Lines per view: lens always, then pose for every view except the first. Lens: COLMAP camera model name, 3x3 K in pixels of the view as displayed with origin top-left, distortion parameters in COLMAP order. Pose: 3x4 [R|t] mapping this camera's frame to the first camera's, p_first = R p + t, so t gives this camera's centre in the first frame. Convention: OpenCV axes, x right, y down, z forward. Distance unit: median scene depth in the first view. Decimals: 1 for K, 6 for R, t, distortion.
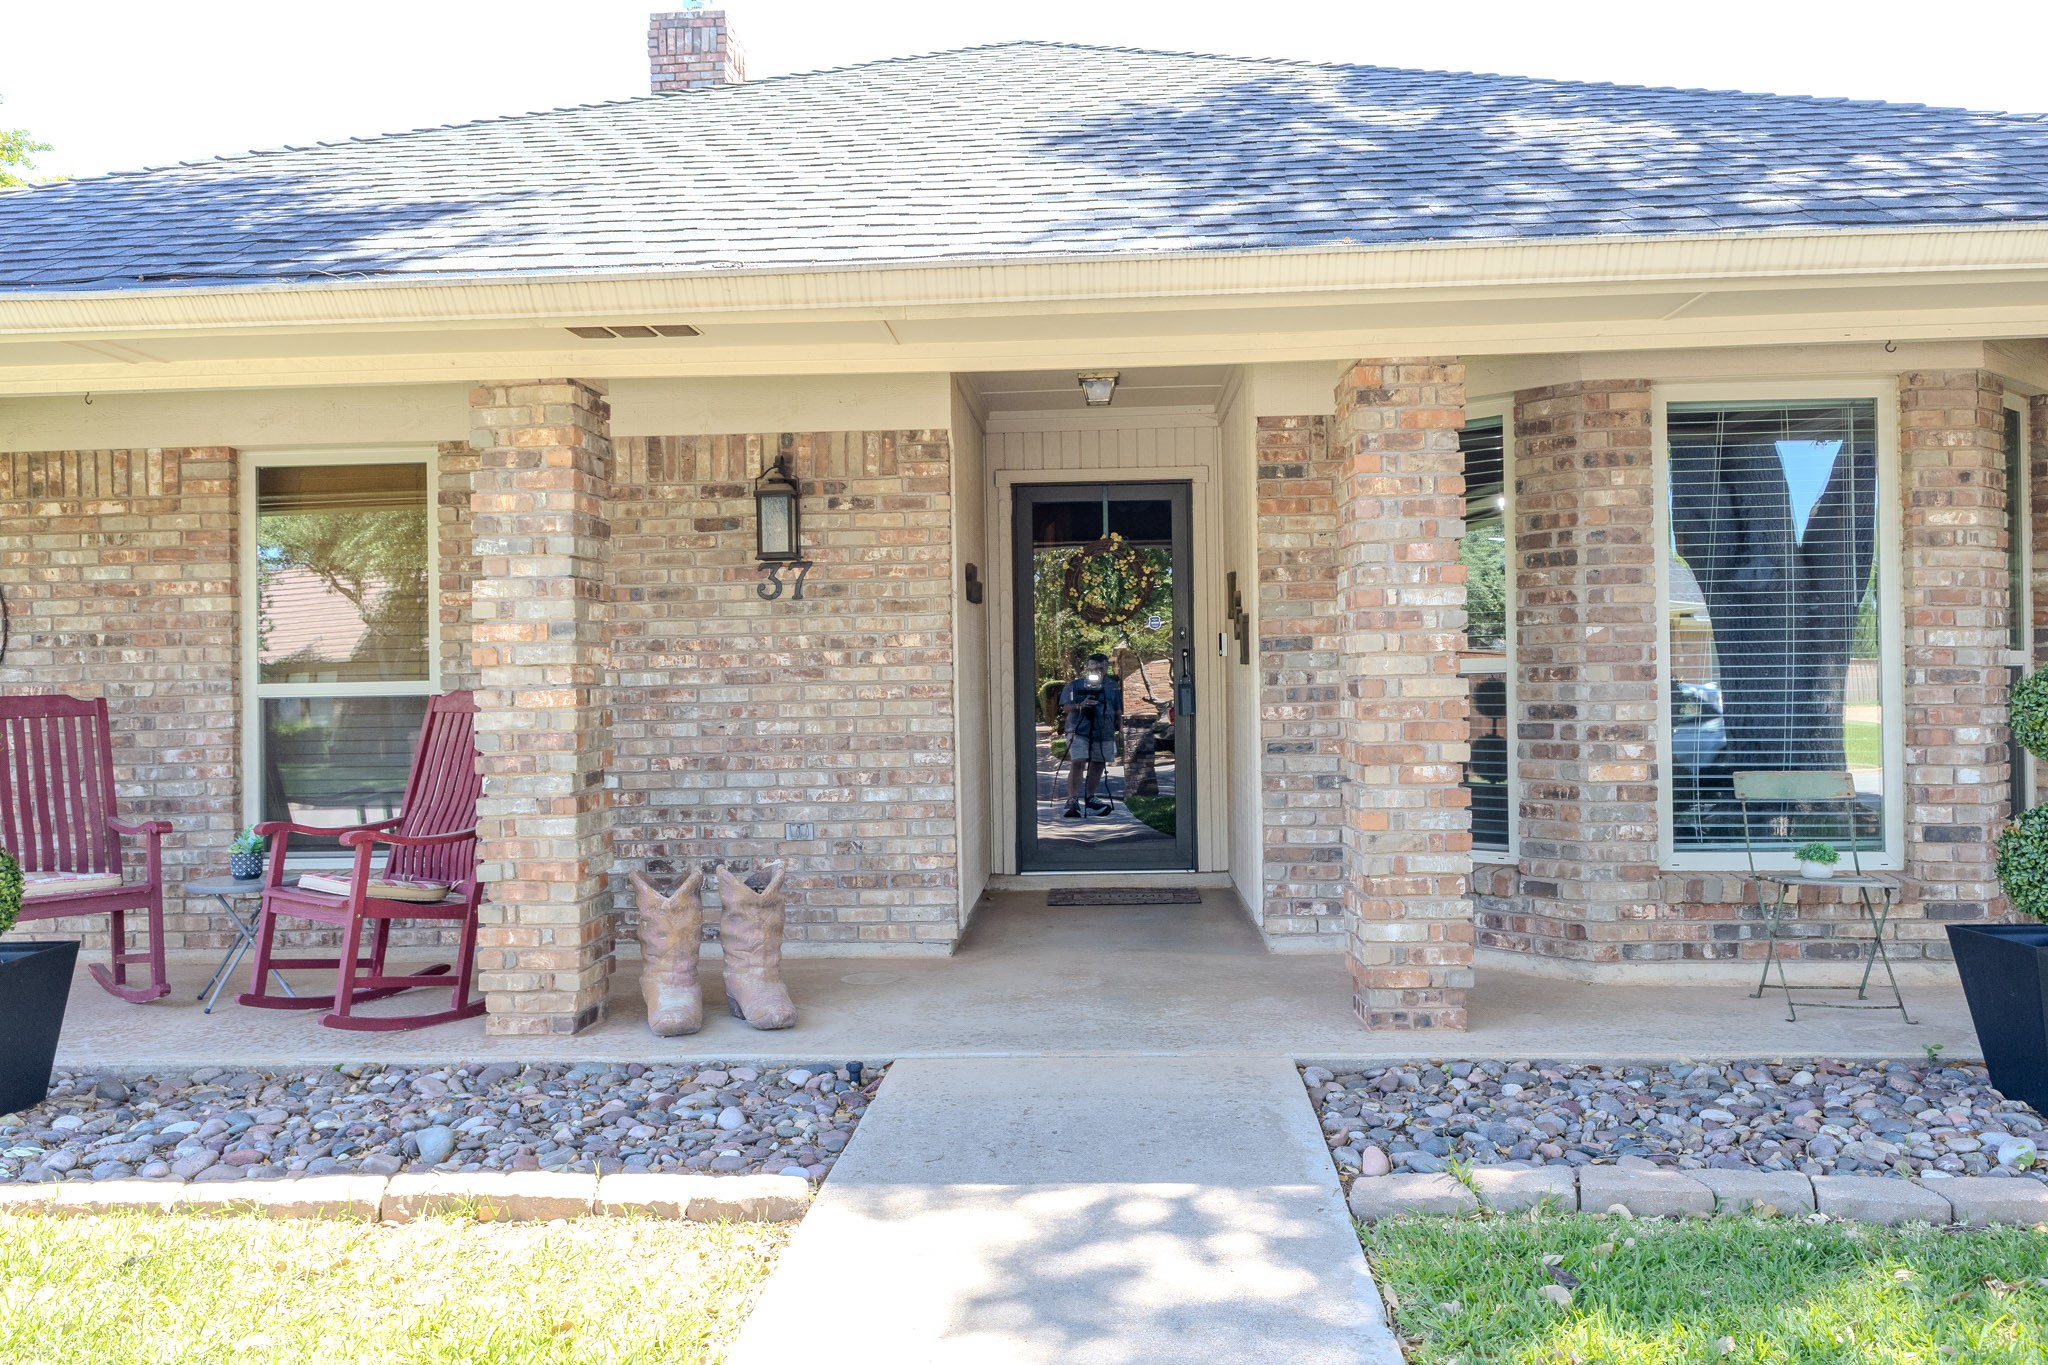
lens RADIAL K [[1498.7, 0, 1024.5], [0, 1498.7, 674.4], [0, 0, 1]] dist [0.022989, -0.027662]
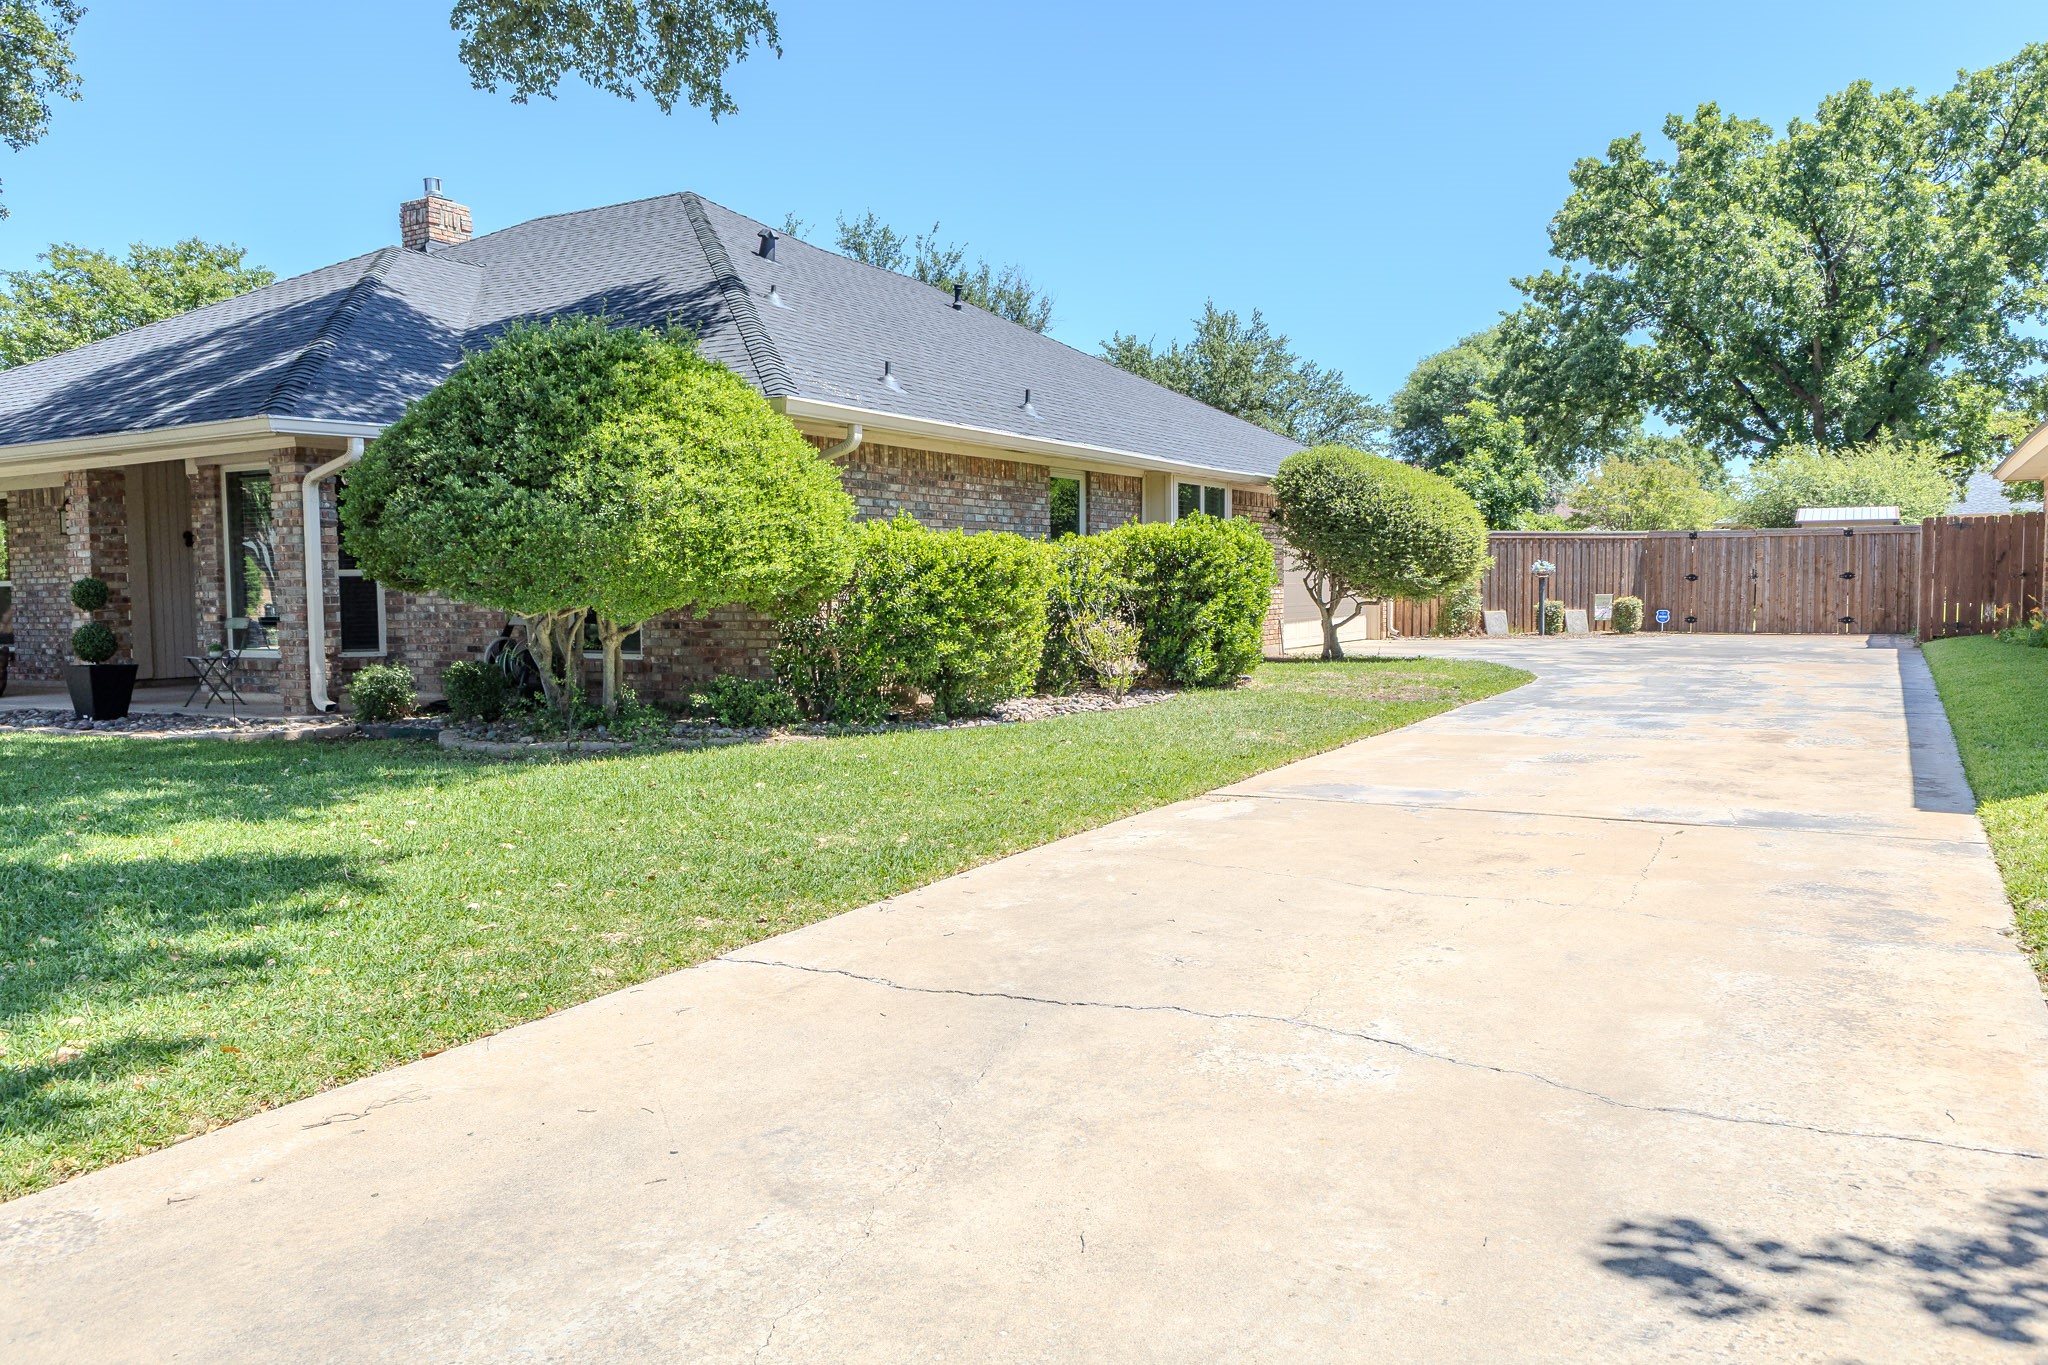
lens RADIAL K [[1498.7, 0, 1035.0], [0, 1498.7, 687.1], [0, 0, 1]] dist [0.022989, -0.027662]
pose [[0.898146, 0.034069, -0.438375, 2.674551], [0.002154, 0.996641, 0.081870, -0.024765], [0.439691, -0.074475, 0.895056, -0.672105]]
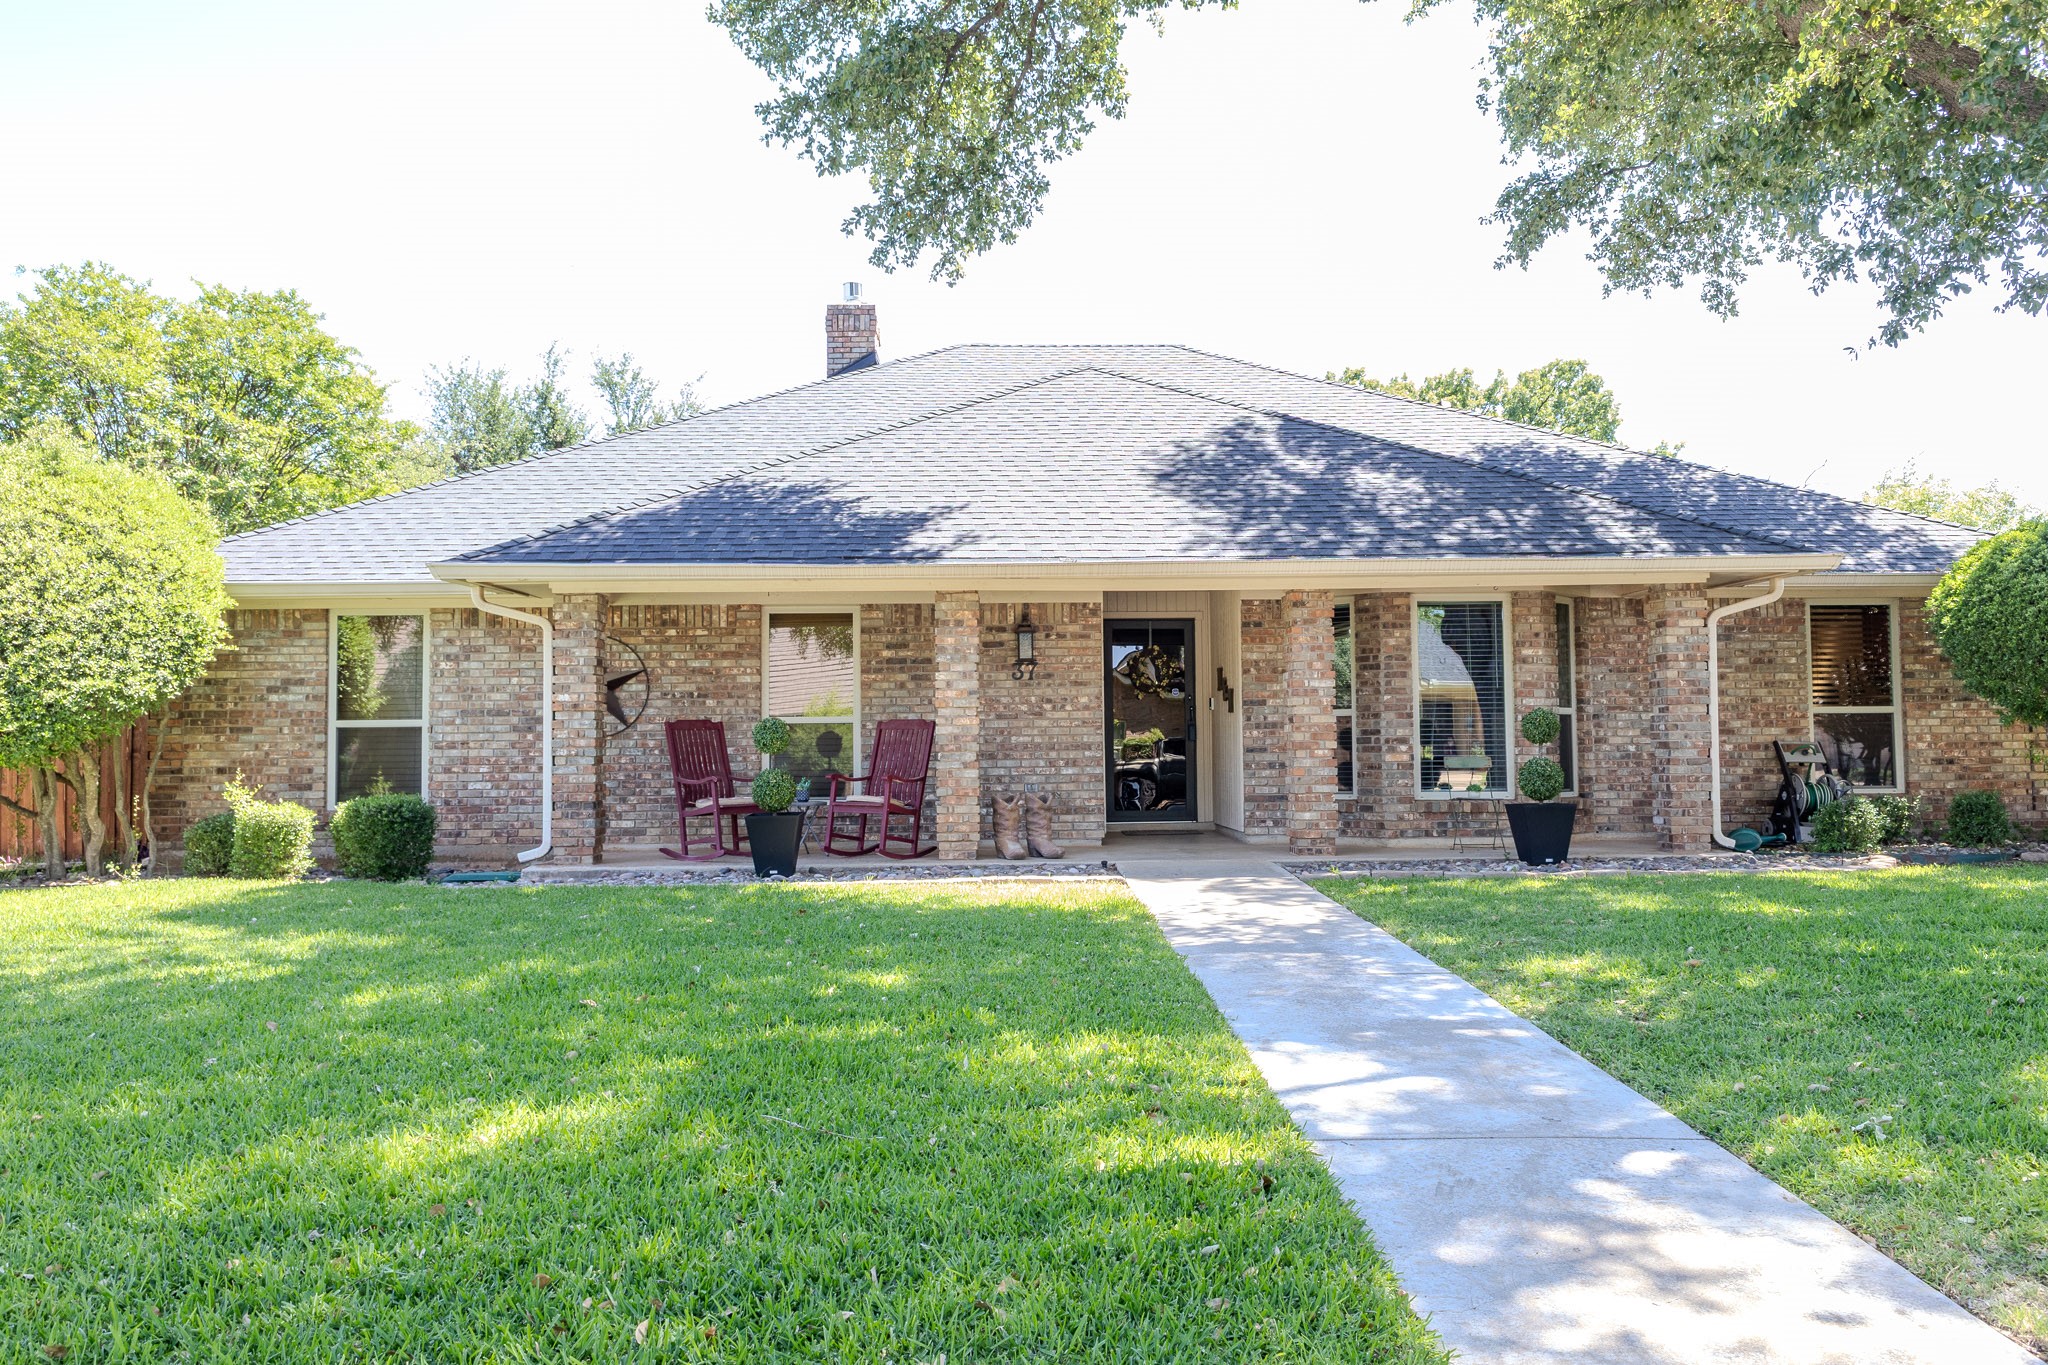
lens RADIAL K [[1498.7, 0, 1023.6], [0, 1498.7, 660.4], [0, 0, 1]] dist [0.022989, -0.027662]
pose [[0.996257, 0.012849, 0.085481, -0.376456], [-0.008127, 0.998433, -0.055362, 0.045440], [-0.086059, 0.054460, 0.994800, -1.244636]]
